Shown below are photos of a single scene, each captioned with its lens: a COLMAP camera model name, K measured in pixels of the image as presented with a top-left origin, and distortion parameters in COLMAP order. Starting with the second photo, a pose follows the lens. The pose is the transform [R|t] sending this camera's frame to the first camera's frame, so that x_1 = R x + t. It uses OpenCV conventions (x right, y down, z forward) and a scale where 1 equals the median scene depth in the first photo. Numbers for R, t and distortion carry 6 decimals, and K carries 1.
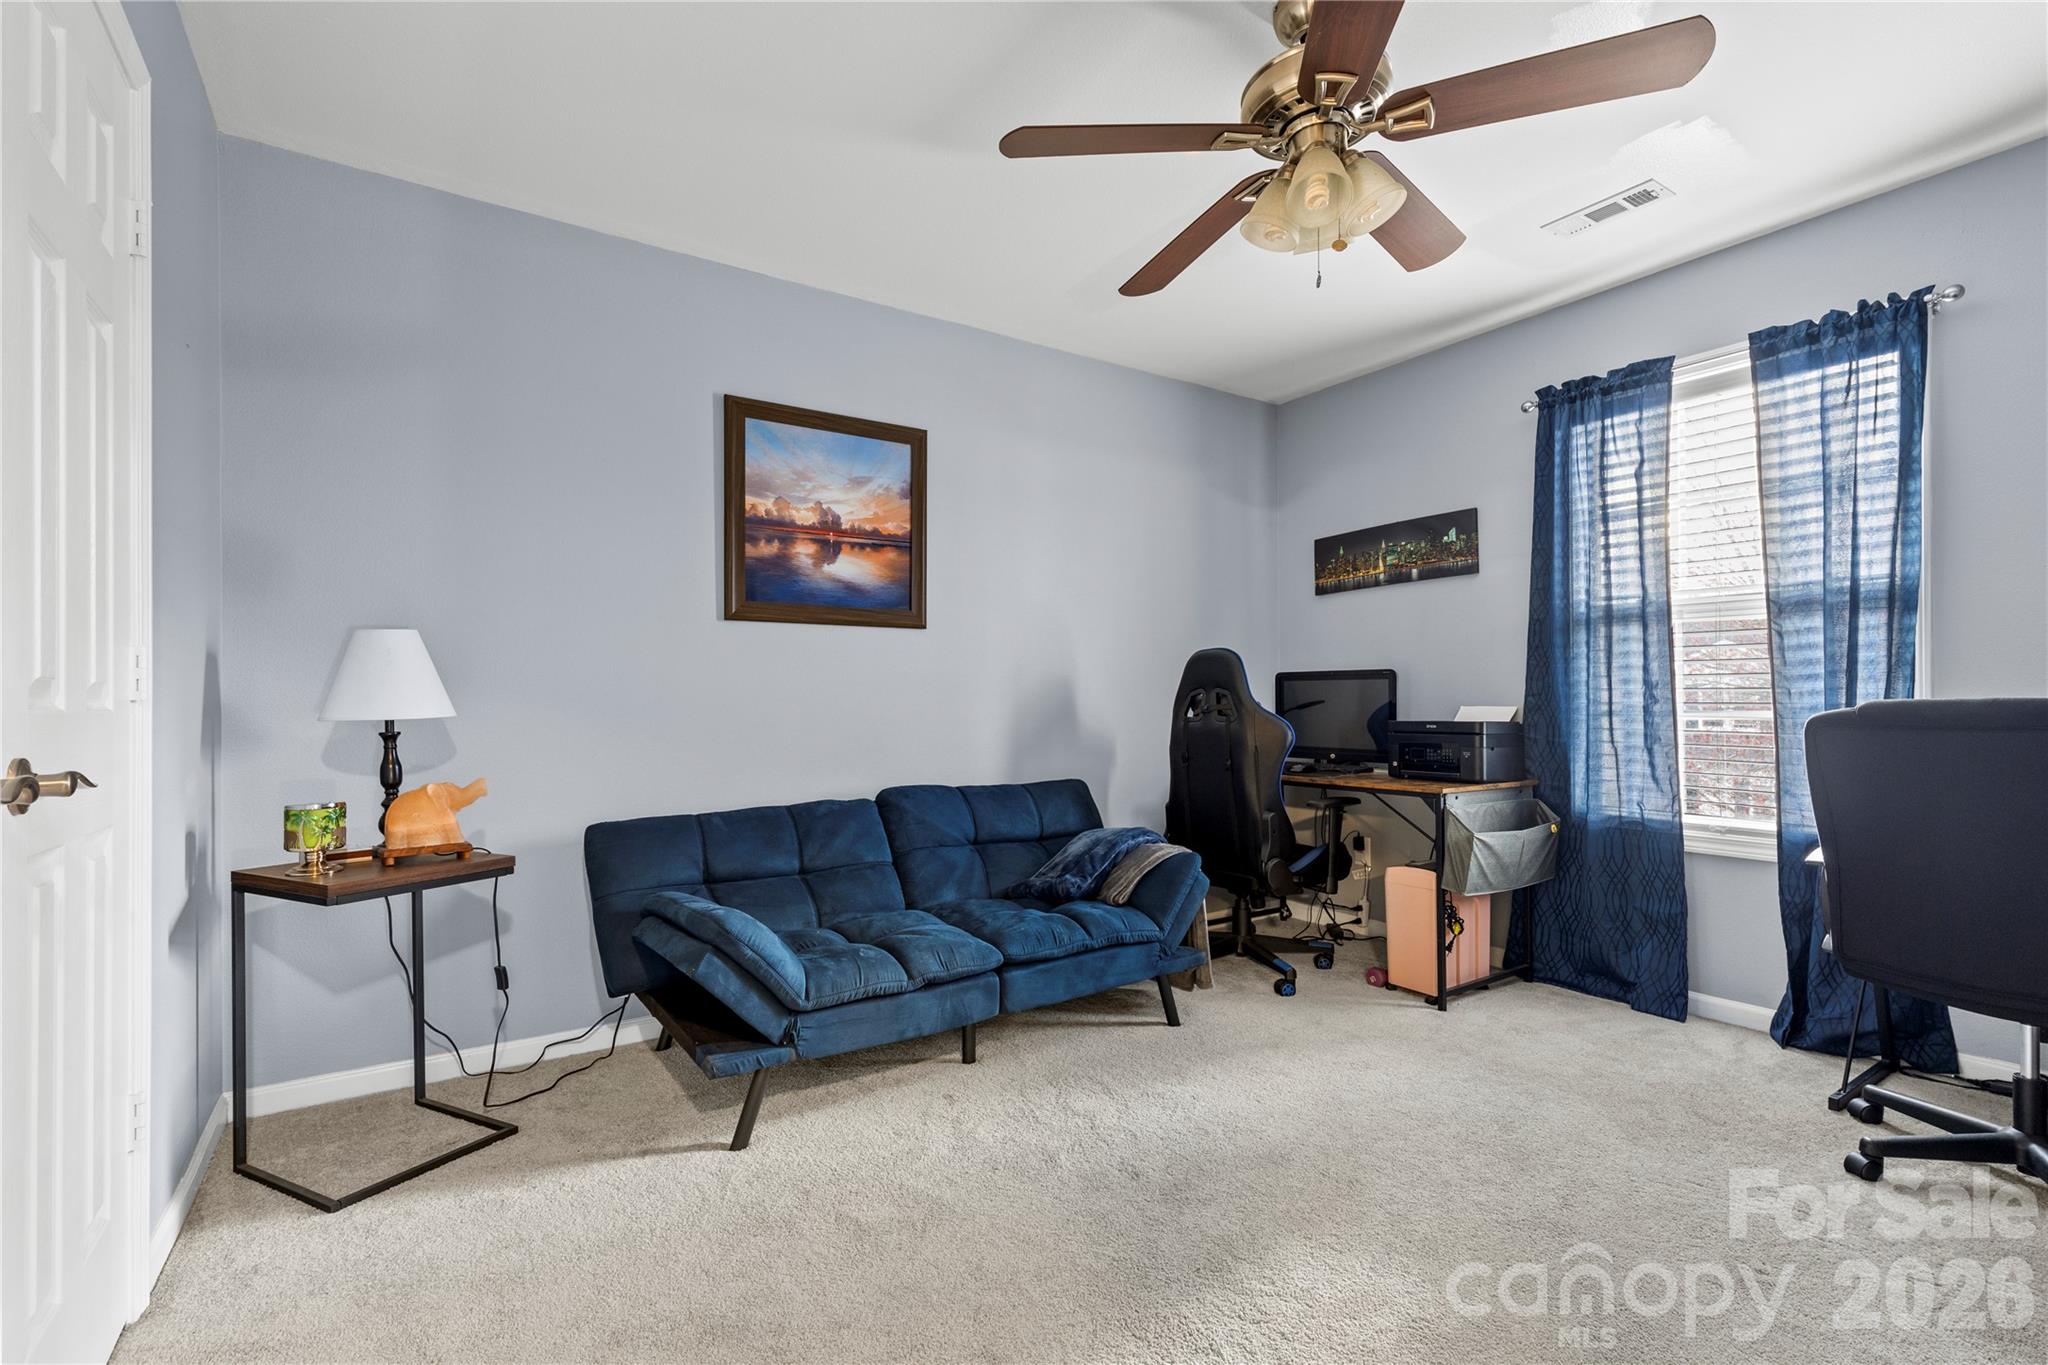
lens RADIAL K [[934.1, 0, 1021.2], [0, 934.1, 694.2], [0, 0, 1]] dist [0.003038, 0.000367]
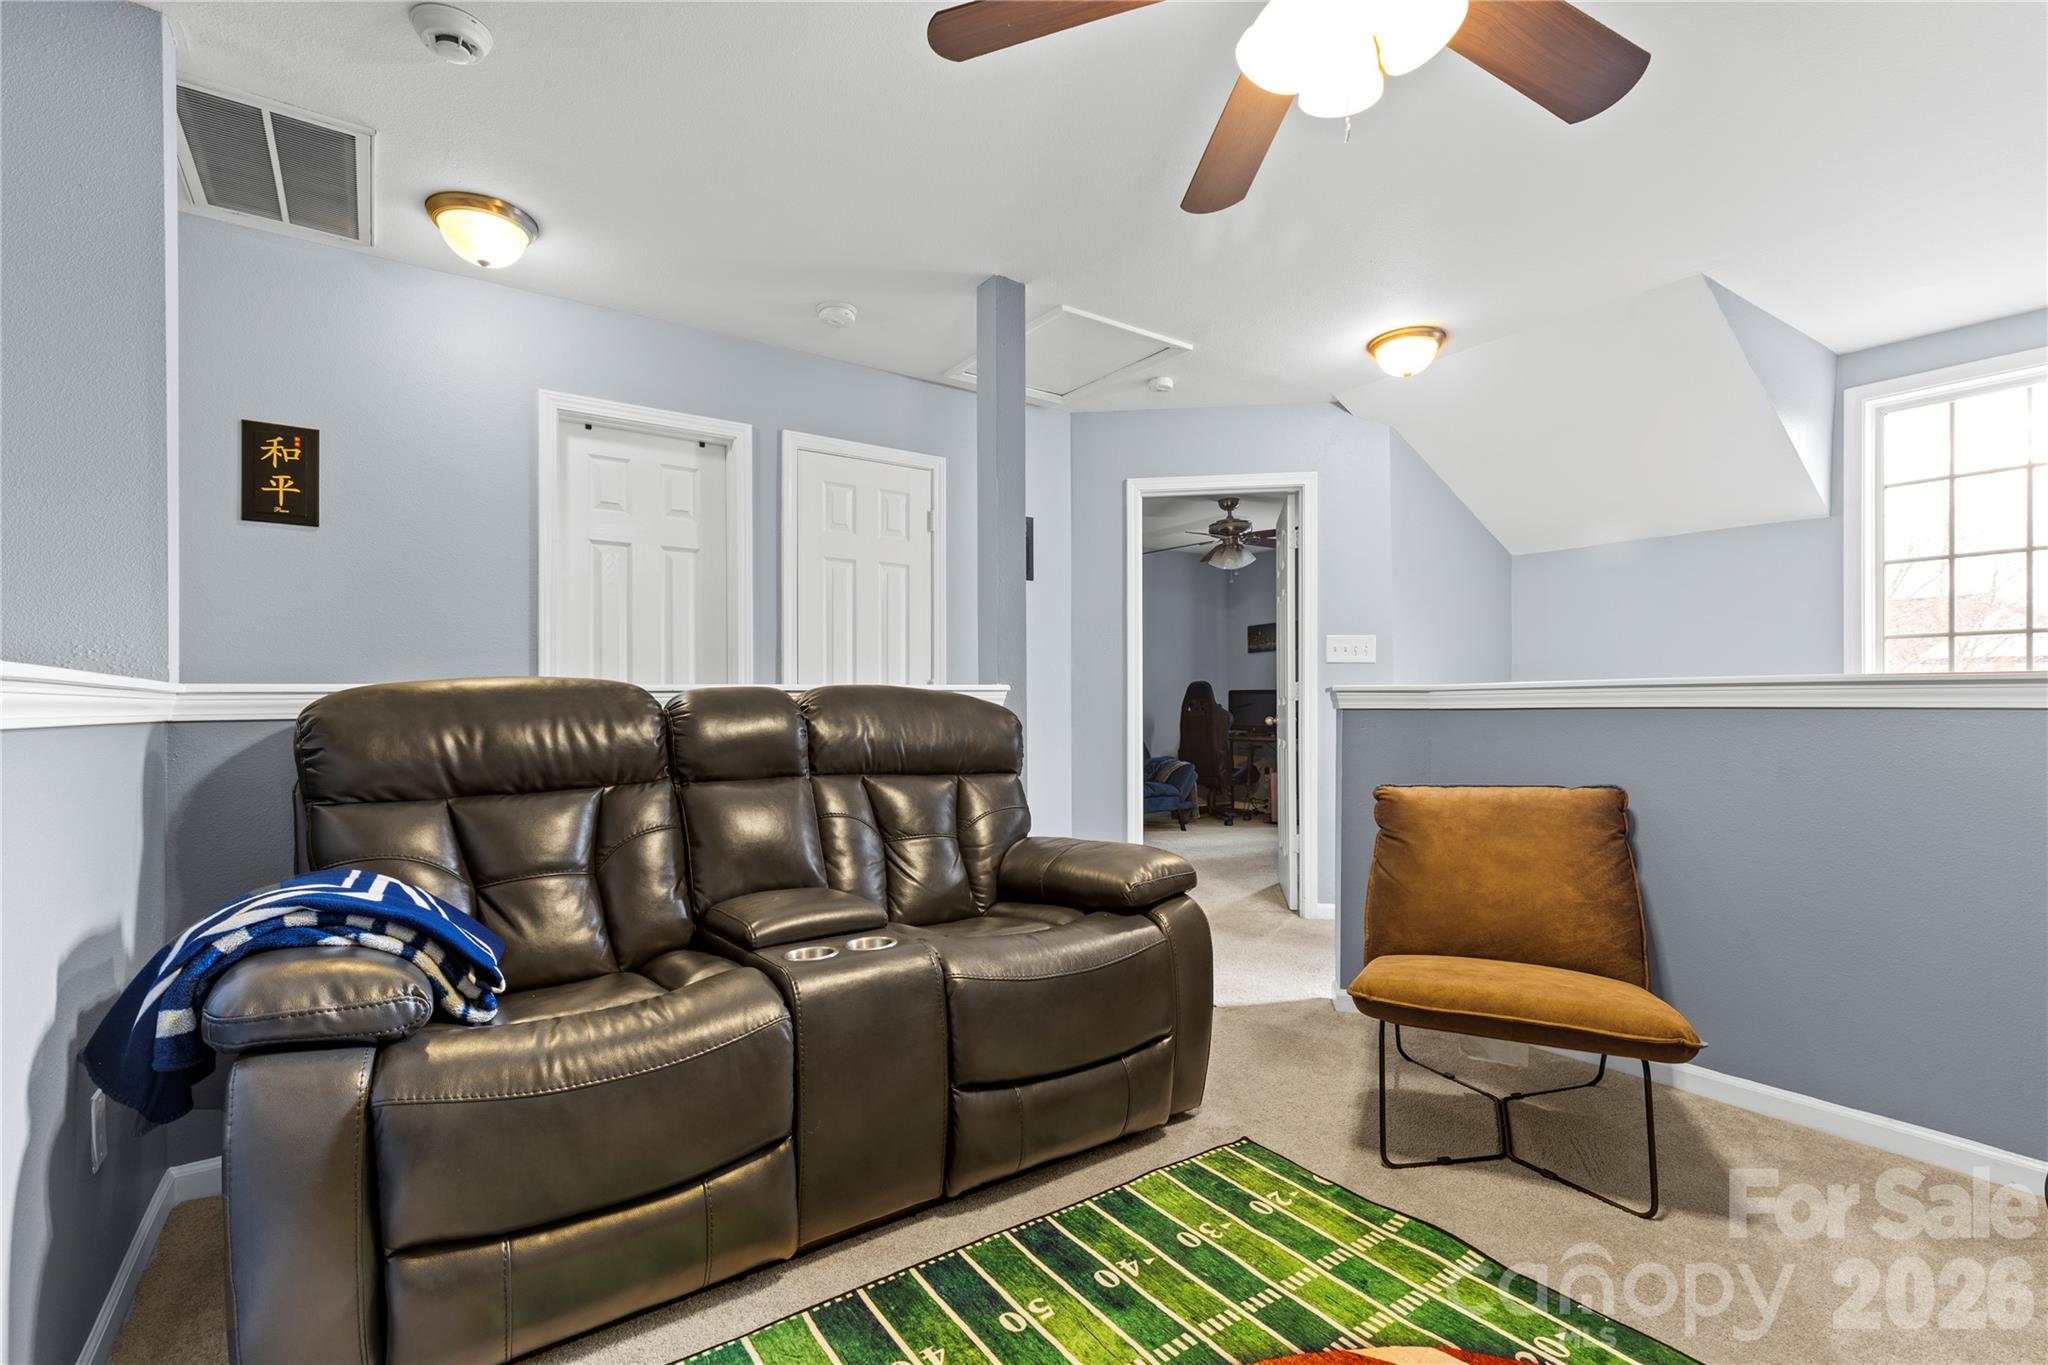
lens RADIAL K [[934.1, 0, 1028.8], [0, 934.1, 689.0], [0, 0, 1]] dist [0.003038, 0.000367]
pose [[0.999884, -0.008694, 0.012477, -0.209508], [0.008756, 0.999950, -0.004923, -0.021173], [-0.012434, 0.005032, 0.999910, -1.125373]]
